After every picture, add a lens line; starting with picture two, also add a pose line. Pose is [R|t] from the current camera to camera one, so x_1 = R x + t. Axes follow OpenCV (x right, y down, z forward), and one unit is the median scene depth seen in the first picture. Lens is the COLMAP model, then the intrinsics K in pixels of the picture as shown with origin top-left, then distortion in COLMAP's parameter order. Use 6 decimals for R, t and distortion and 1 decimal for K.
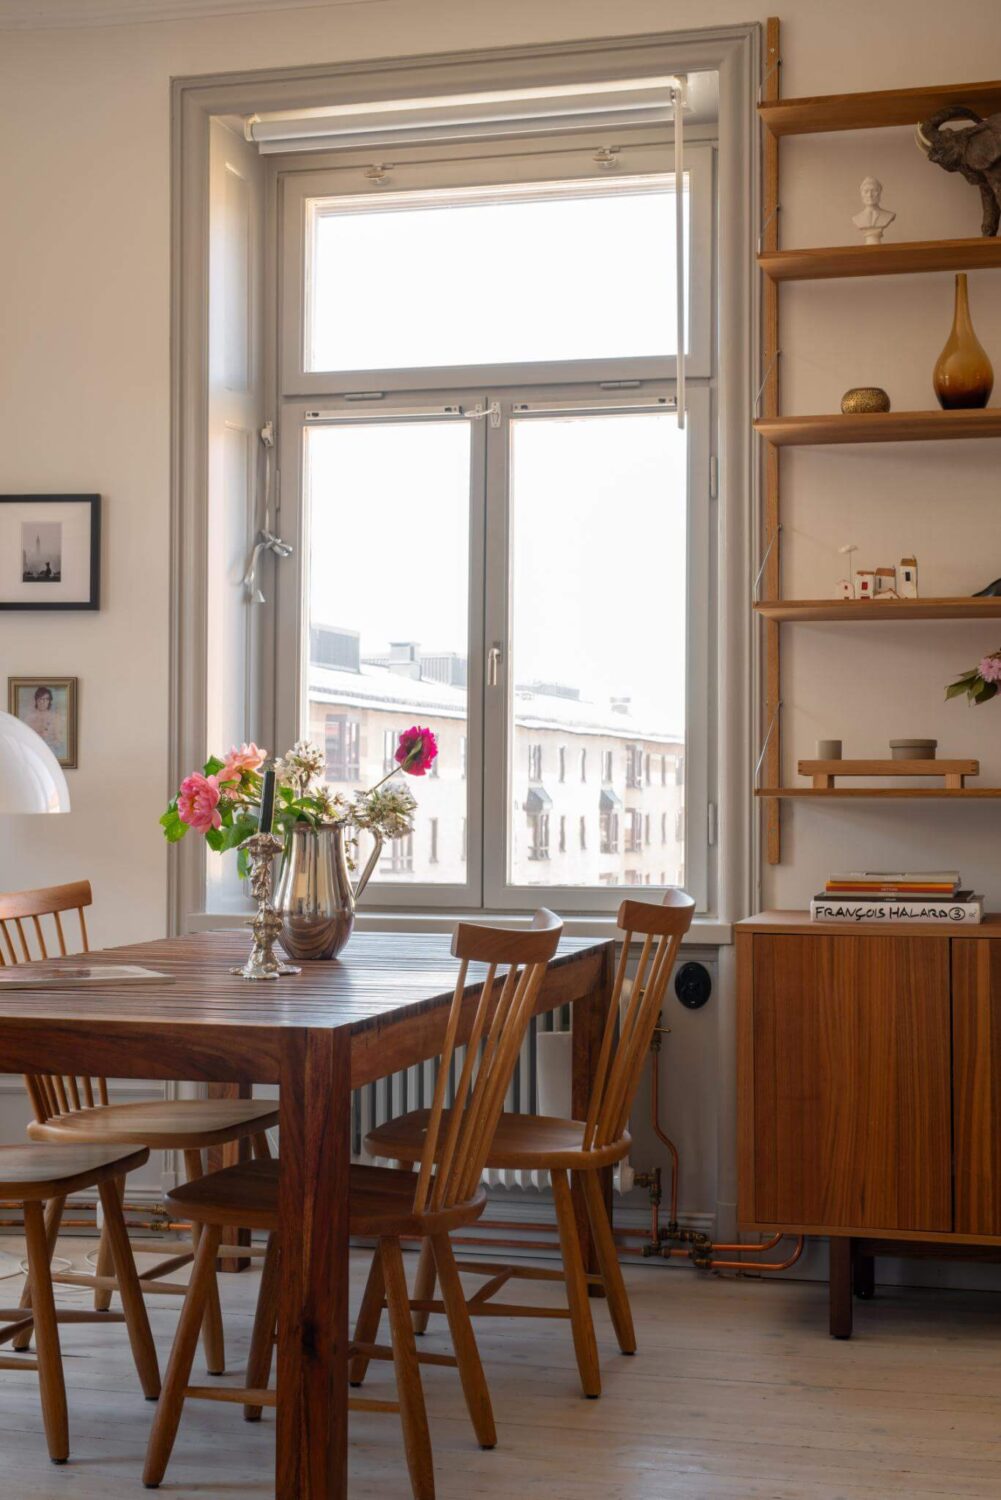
lens RADIAL K [[2240.4, 0, 586.1], [0, 2240.4, 754.5], [0, 0, 1]] dist [0.004518, 0.000000]
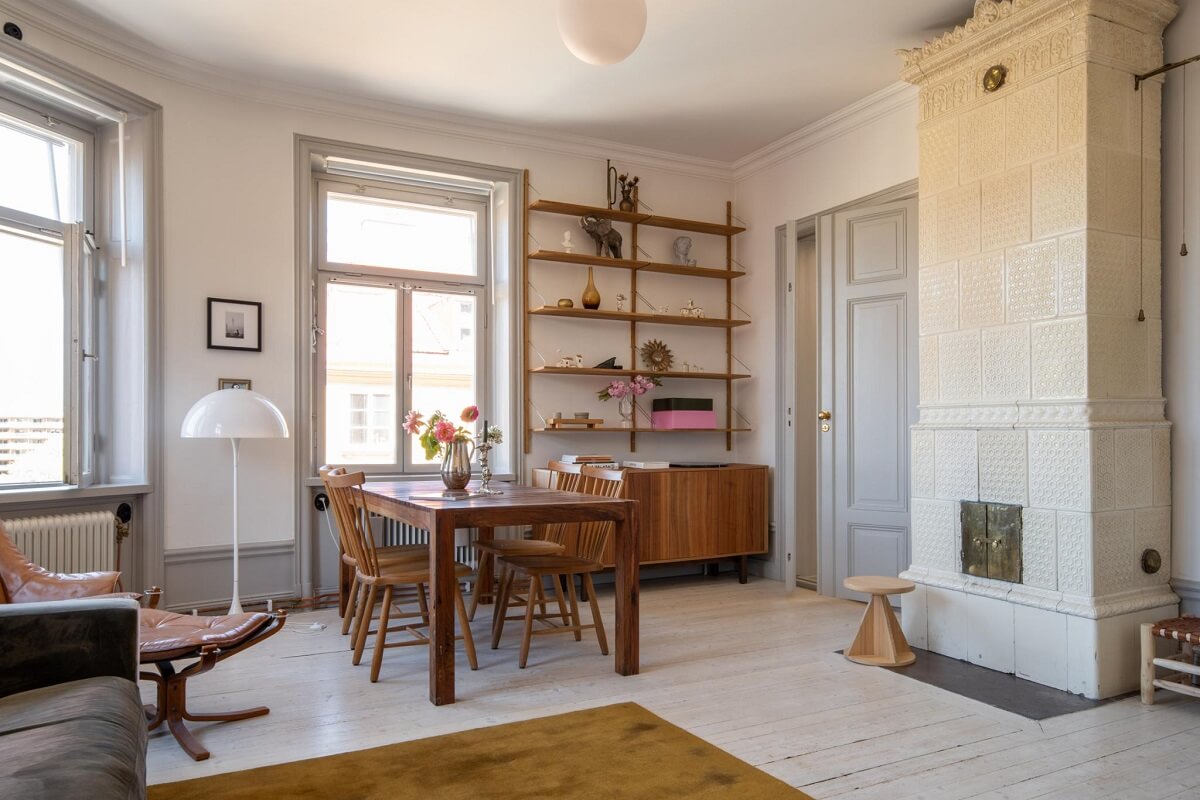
lens RADIAL K [[853.3, 0, 626.4], [0, 853.3, 437.2], [0, 0, 1]] dist [0.007174, 0.000911]
pose [[0.710643, -0.003647, 0.703544, -0.631174], [-0.010471, 0.999821, 0.015759, 0.007879], [-0.703475, -0.018566, 0.710477, 0.096243]]
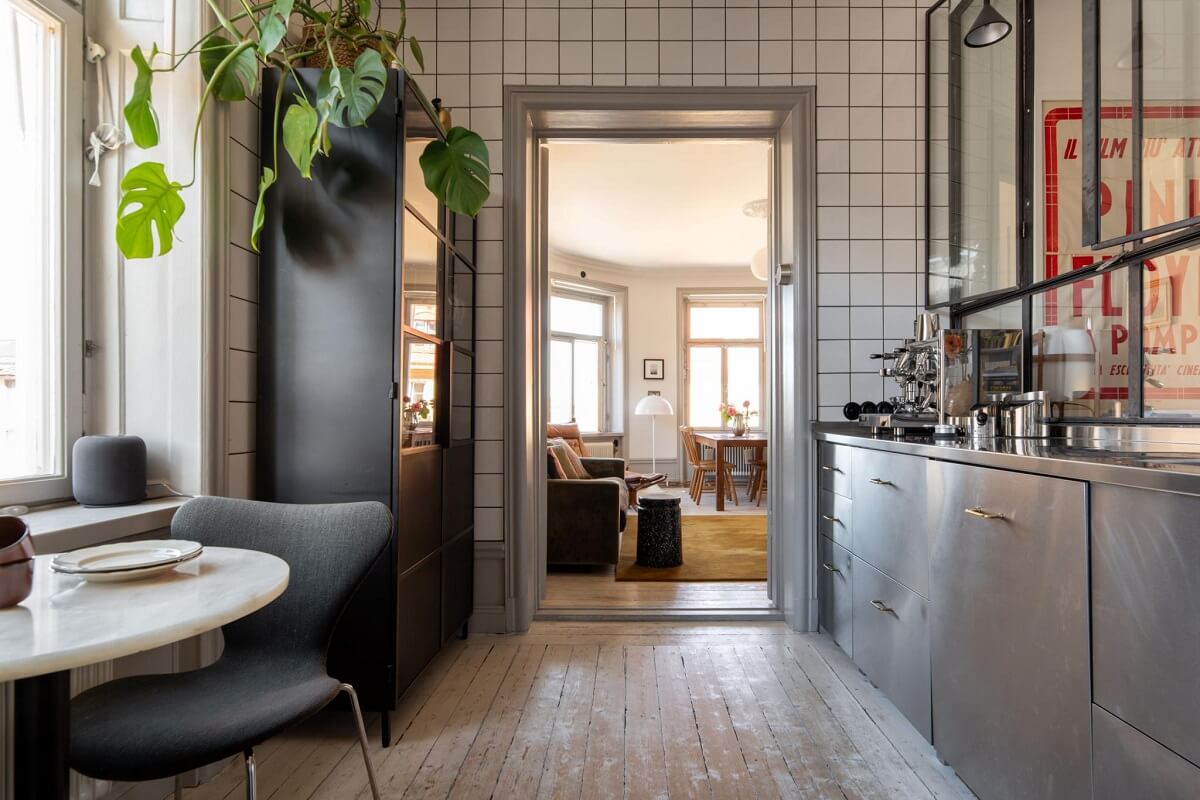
lens RADIAL K [[645.8, 0, 609.0], [0, 645.8, 413.0], [0, 0, 1]] dist [-0.003391, -0.000068]
pose [[0.966734, -0.005040, 0.255734, -0.849773], [0.002193, 0.999932, 0.011417, 0.002788], [-0.255774, -0.010477, 0.966680, -0.620057]]
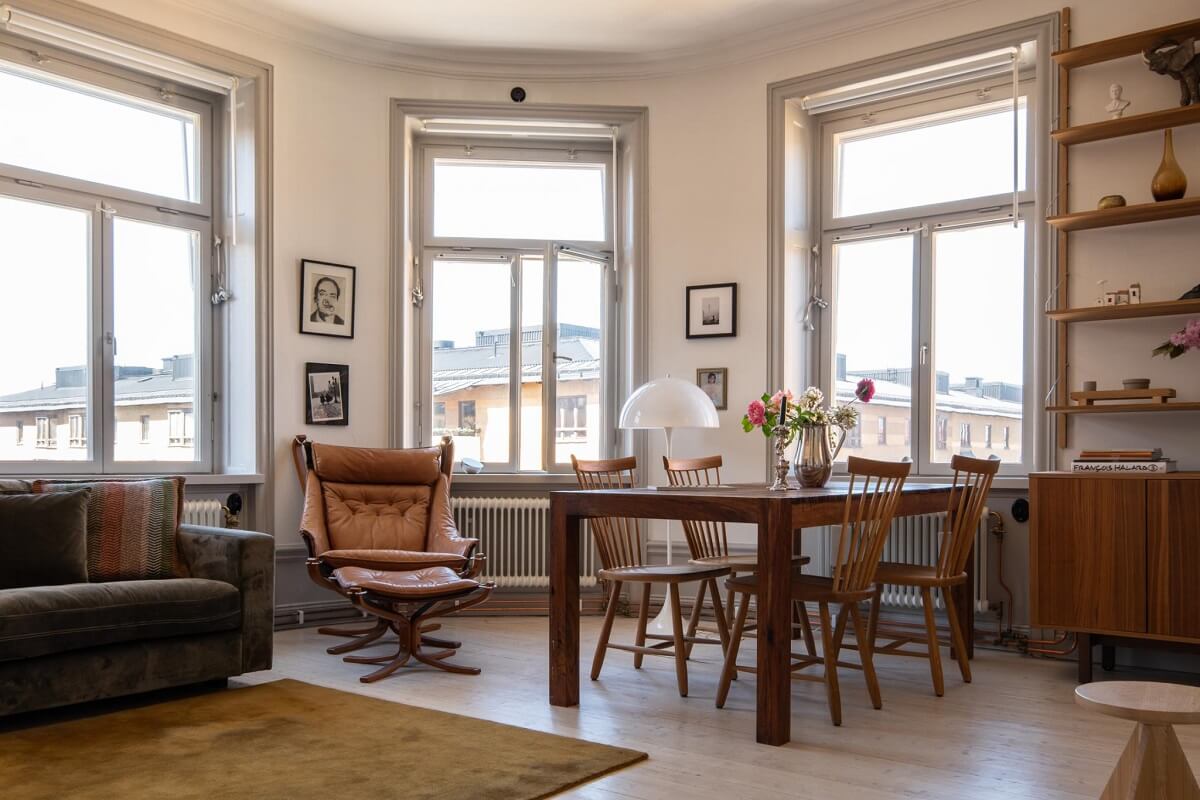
lens RADIAL K [[1127.0, 0, 601.3], [0, 1127.0, 470.8], [0, 0, 1]] dist [0.019738, -0.003225]
pose [[0.915669, 0.001828, -0.401929, 0.111831], [0.007636, 0.999730, 0.021942, 0.044602], [0.401861, -0.023160, 0.915408, -0.060336]]
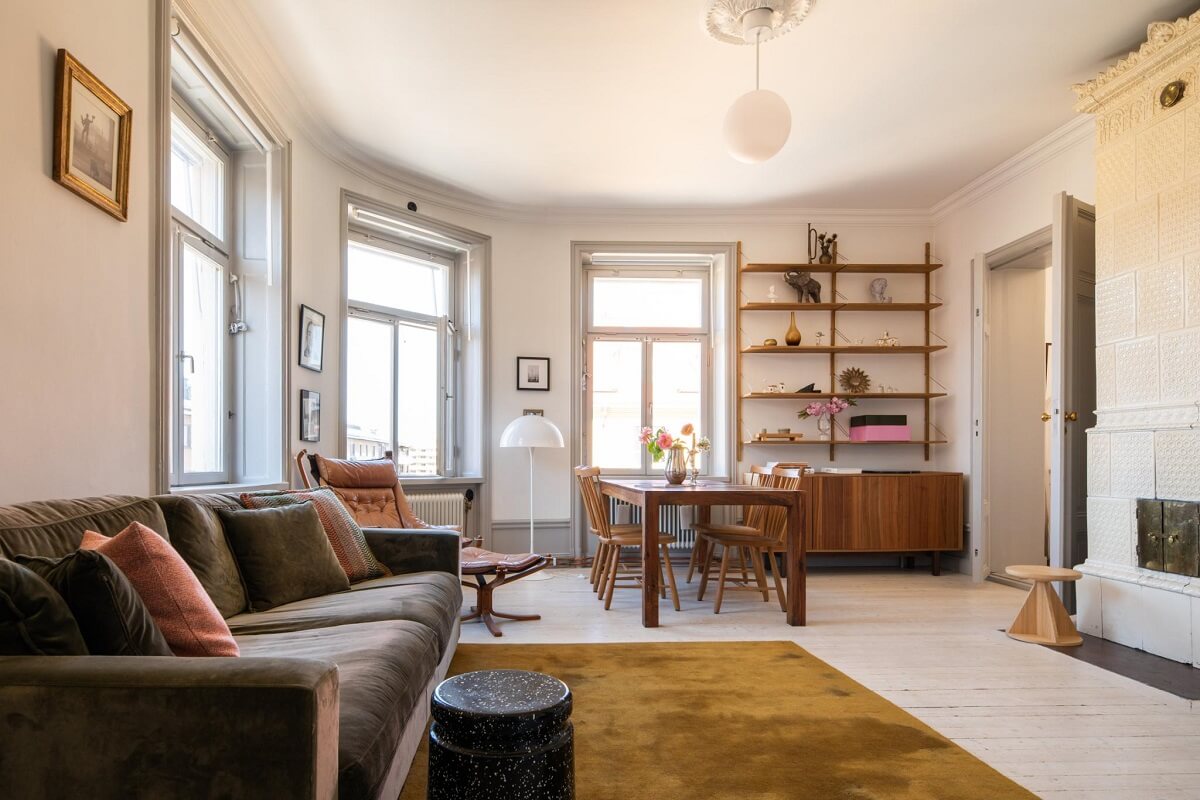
lens RADIAL K [[693.3, 0, 538.5], [0, 693.3, 463.3], [0, 0, 1]] dist [0.004315, -0.000690]
pose [[0.950993, -0.003046, 0.309199, -0.623355], [-0.002983, 0.999815, 0.019022, 0.031157], [-0.309199, -0.019012, 0.950807, -0.033614]]
